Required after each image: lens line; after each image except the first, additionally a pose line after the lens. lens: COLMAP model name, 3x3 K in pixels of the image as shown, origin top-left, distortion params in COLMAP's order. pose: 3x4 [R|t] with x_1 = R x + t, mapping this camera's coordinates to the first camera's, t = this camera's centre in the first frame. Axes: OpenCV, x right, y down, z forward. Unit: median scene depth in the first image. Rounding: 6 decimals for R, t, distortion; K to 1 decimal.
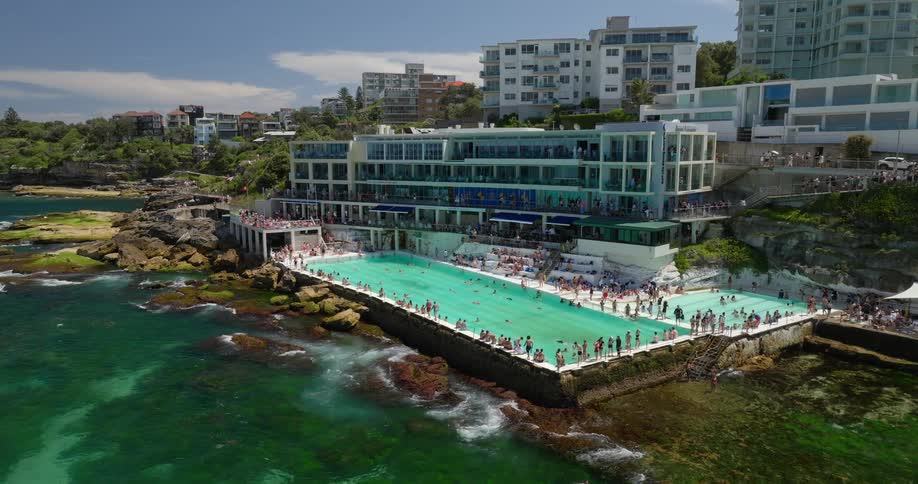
lens RADIAL K [[652.5, 0, 459.2], [0, 652.5, 242.2], [0, 0, 1]] dist [-0.000450, 0.012764]
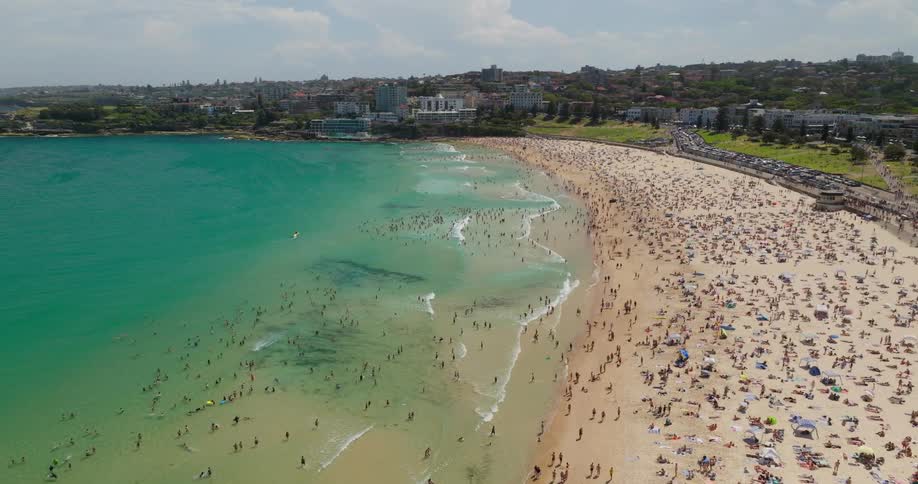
lens RADIAL K [[652.5, 0, 459.5], [0, 652.5, 242.5], [0, 0, 1]] dist [-0.000450, 0.012764]
pose [[0.906357, -0.095460, 0.411587, -1.978935], [0.059516, 0.993275, 0.099312, 0.577975], [-0.418300, -0.065517, 0.905943, -6.502931]]
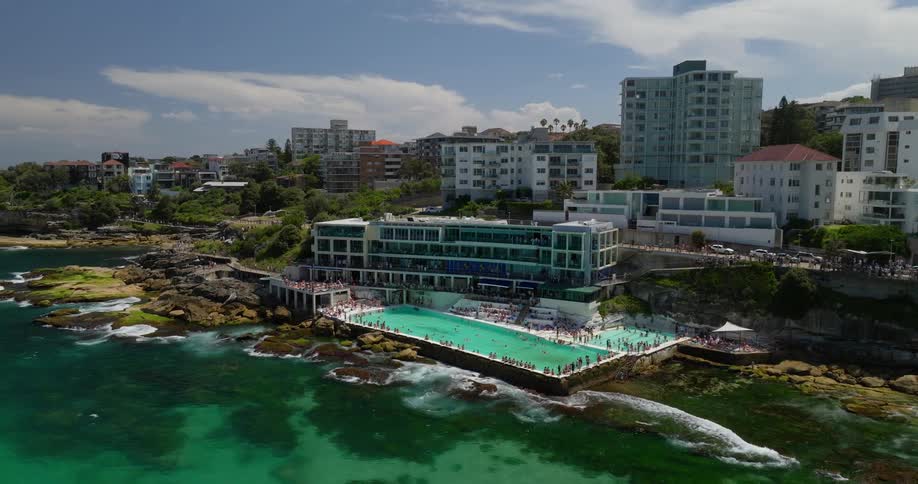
lens RADIAL K [[652.5, 0, 461.1], [0, 652.5, 238.7], [0, 0, 1]] dist [-0.000450, 0.012764]
pose [[0.982846, -0.011565, 0.184065, -0.239144], [0.019367, 0.998986, -0.040646, -0.070306], [-0.183409, 0.043514, 0.982073, -0.430501]]
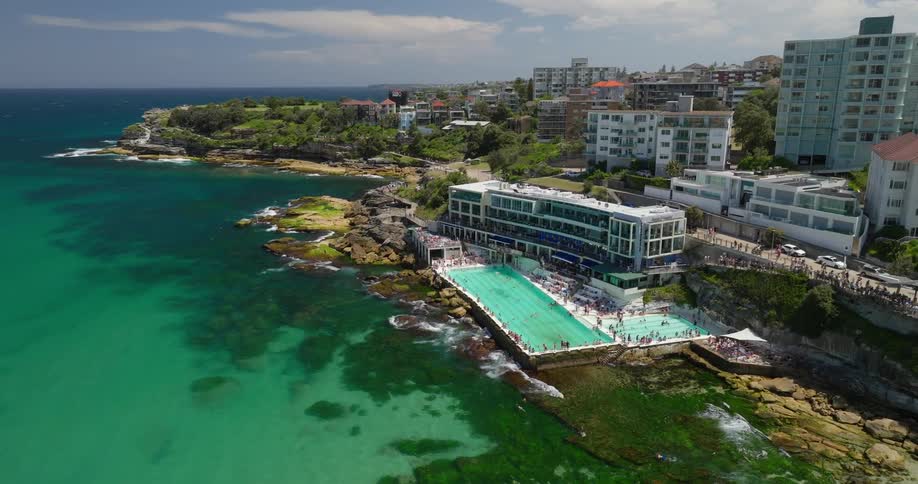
lens RADIAL K [[652.5, 0, 456.6], [0, 652.5, 245.3], [0, 0, 1]] dist [-0.000450, 0.012764]
pose [[0.954903, 0.071303, -0.288231, 0.266623], [-0.041334, 0.993208, 0.108761, -0.212613], [0.294028, -0.091942, 0.951364, -0.617633]]
